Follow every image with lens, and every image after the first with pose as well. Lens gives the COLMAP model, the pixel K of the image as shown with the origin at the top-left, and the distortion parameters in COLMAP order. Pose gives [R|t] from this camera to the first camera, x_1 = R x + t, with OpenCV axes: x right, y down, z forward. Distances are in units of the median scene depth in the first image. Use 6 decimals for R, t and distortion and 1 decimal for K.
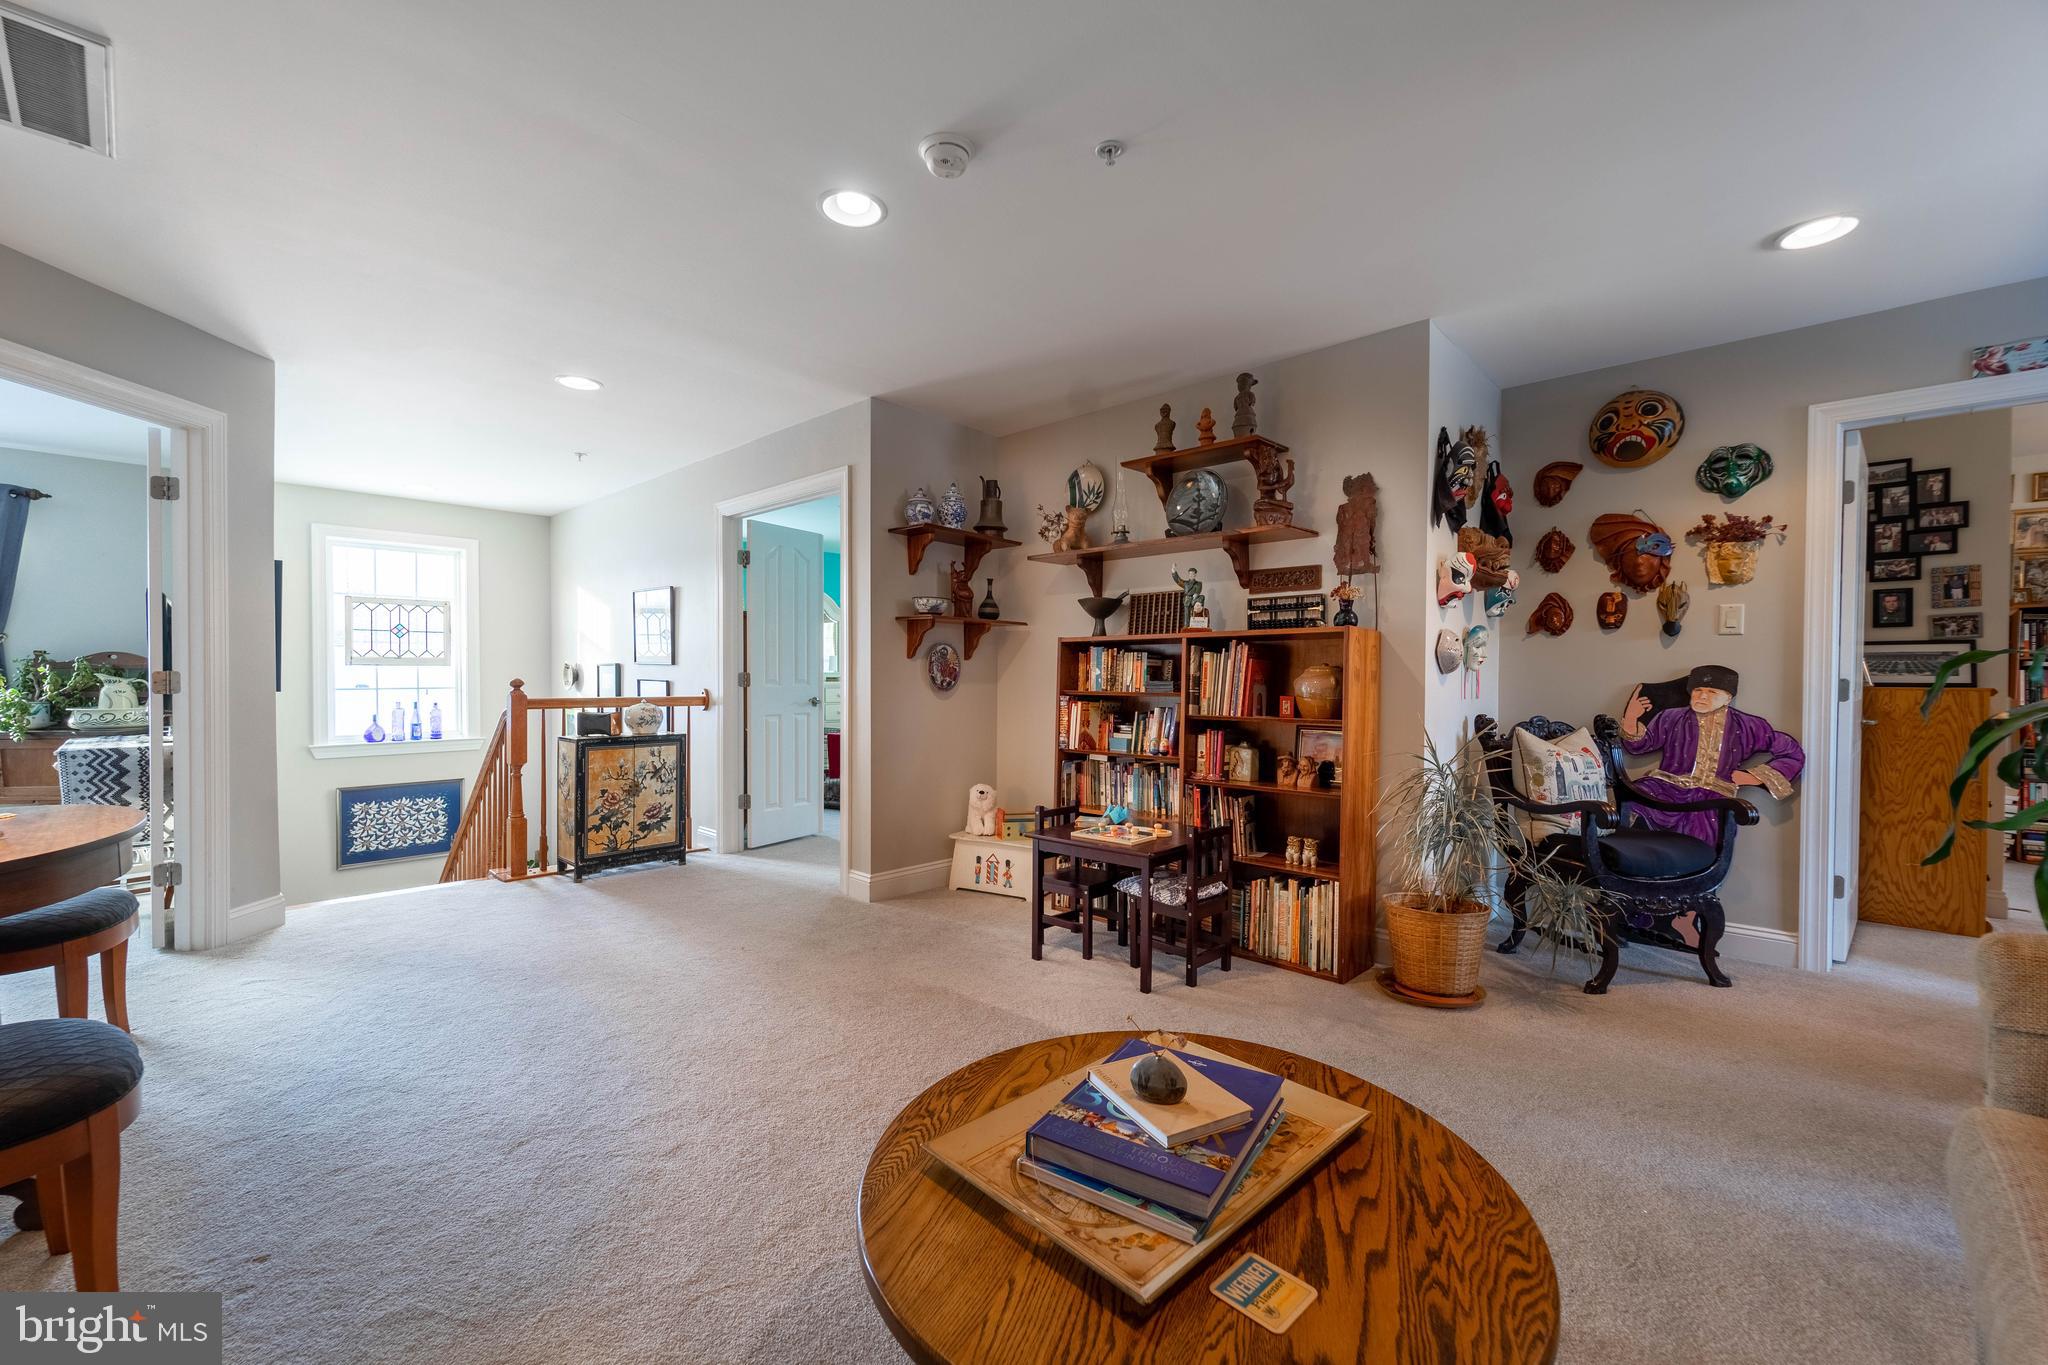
lens RADIAL K [[820.6, 0, 1022.8], [0, 820.6, 686.1], [0, 0, 1]] dist [0.003456, -0.002330]
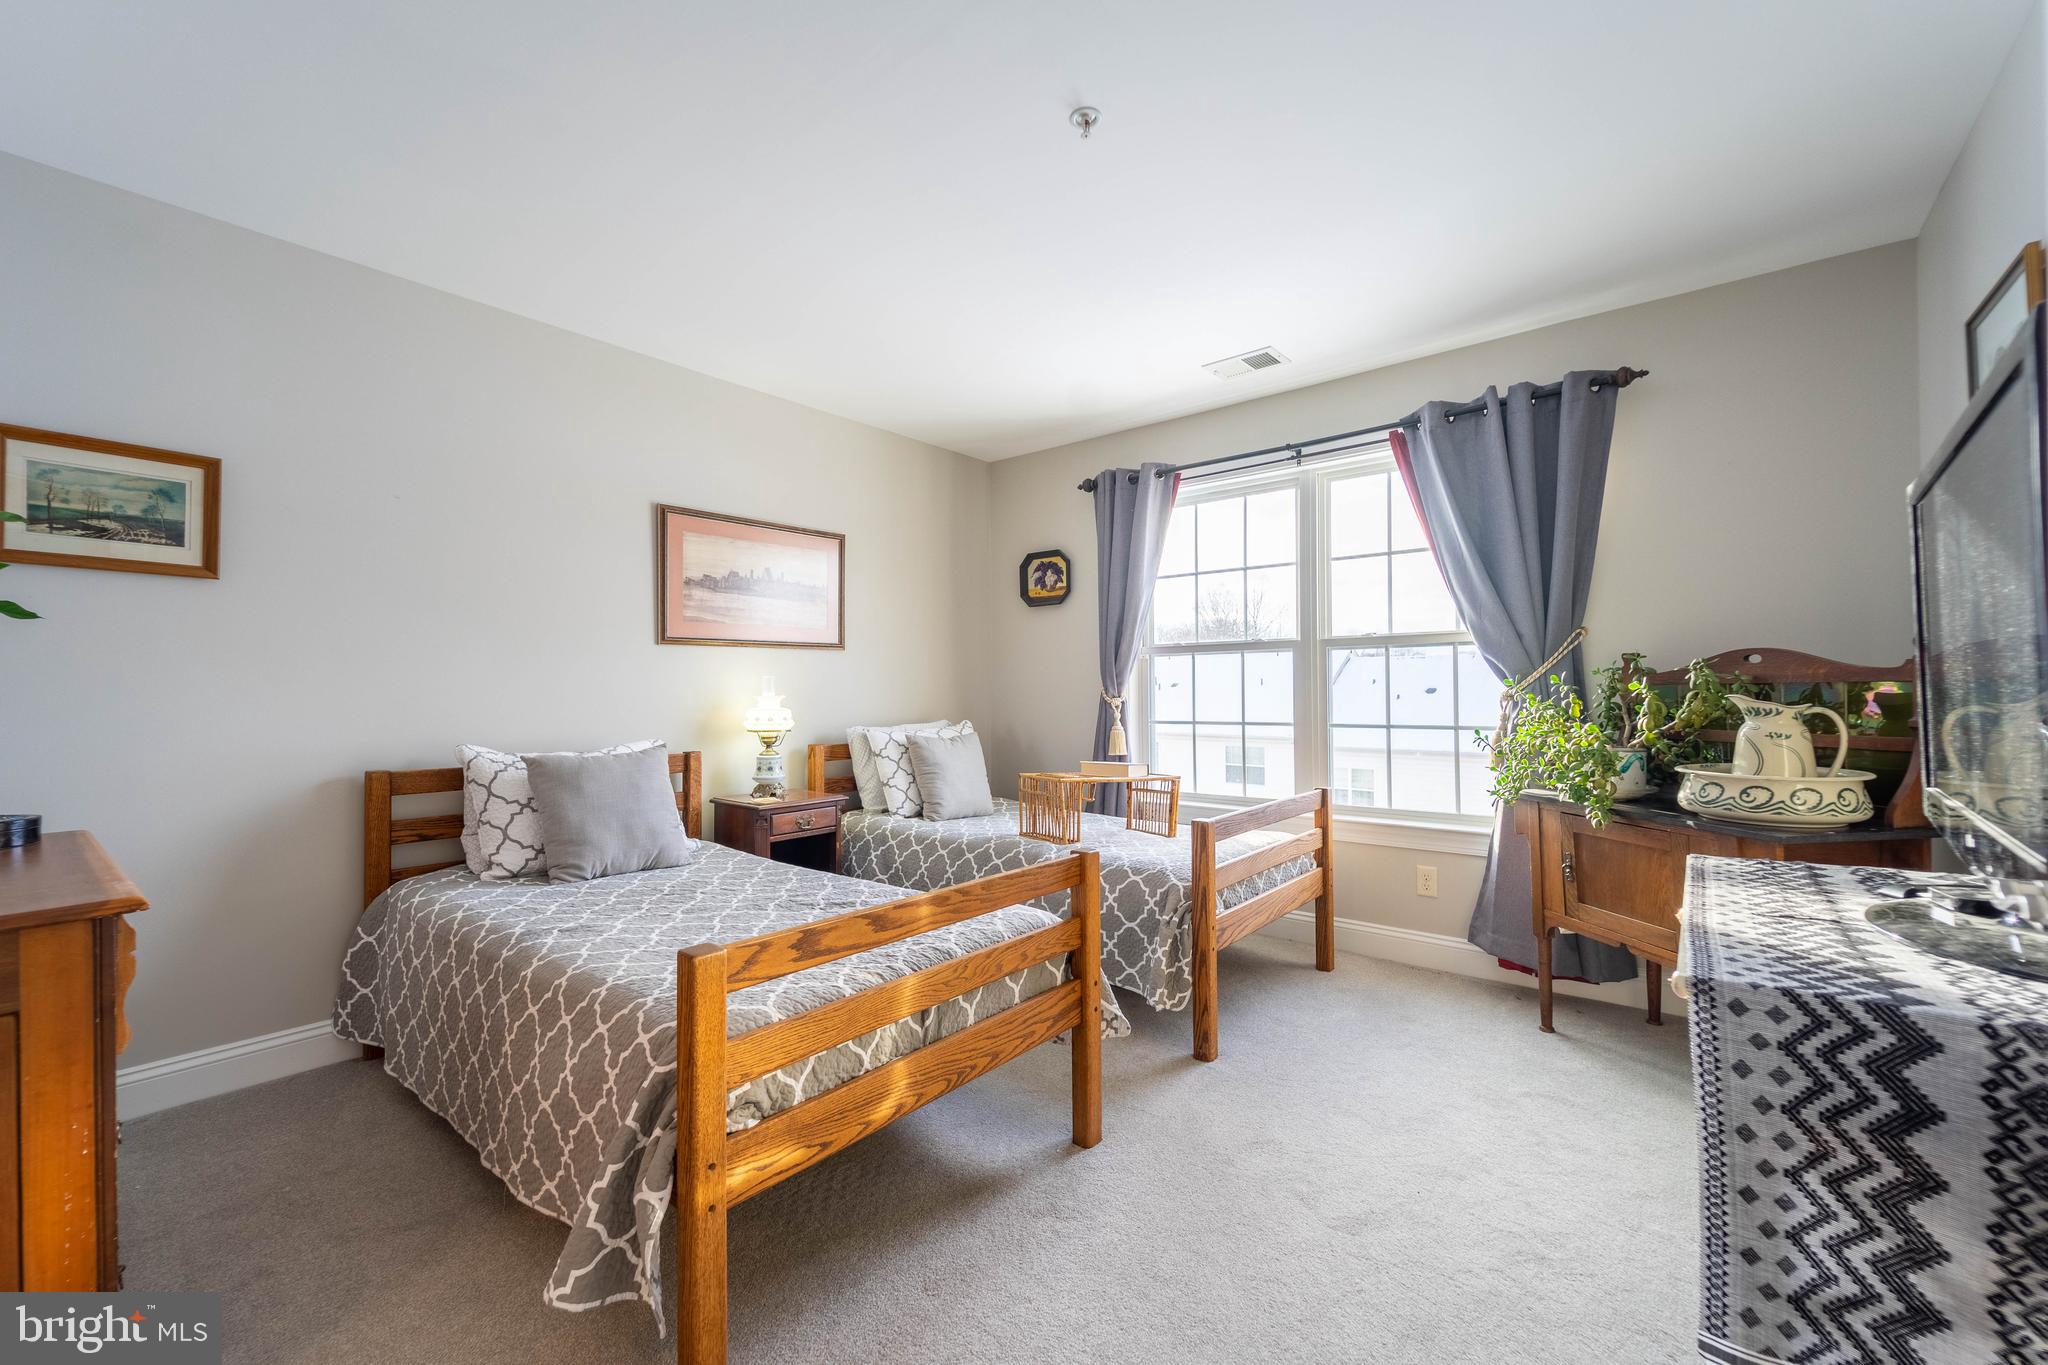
lens RADIAL K [[820.6, 0, 1022.8], [0, 820.6, 686.1], [0, 0, 1]] dist [0.003456, -0.002330]
pose [[0.061818, -0.008671, -0.998050, -0.704321], [-0.009485, 0.999912, -0.009275, -0.012137], [0.998042, 0.010040, 0.061730, 0.584713]]
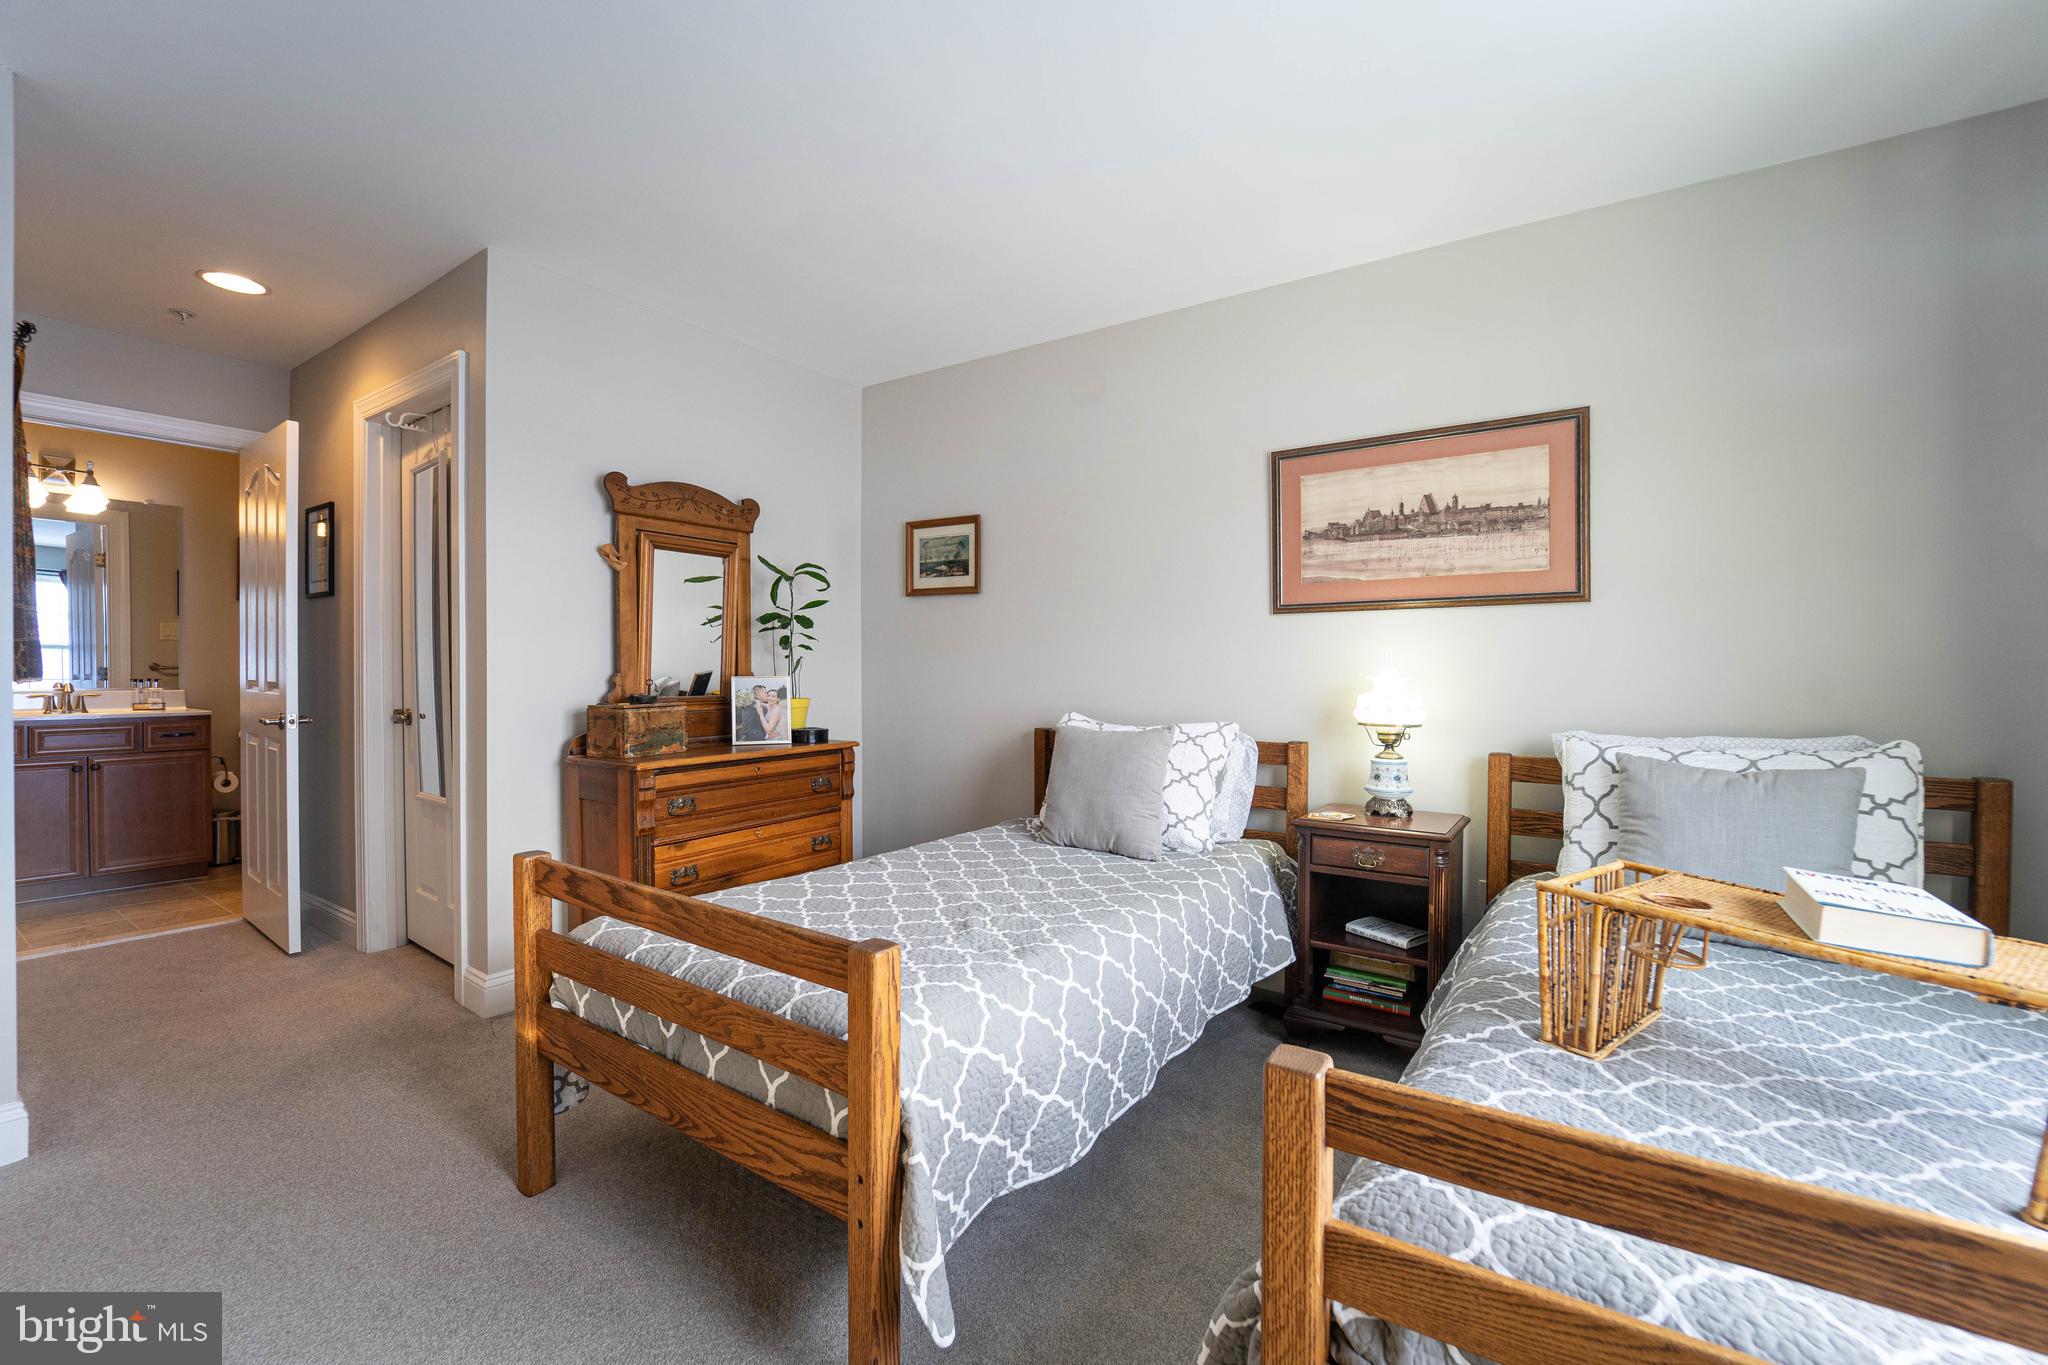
lens RADIAL K [[852.9, 0, 1024.6], [0, 852.9, 675.6], [0, 0, 1]] dist [-0.020182, 0.000010]
pose [[-0.987795, -0.005027, -0.155678, -1.125136], [-0.008626, 0.999711, 0.022454, -0.018450], [0.155520, 0.023523, -0.987553, 0.899770]]
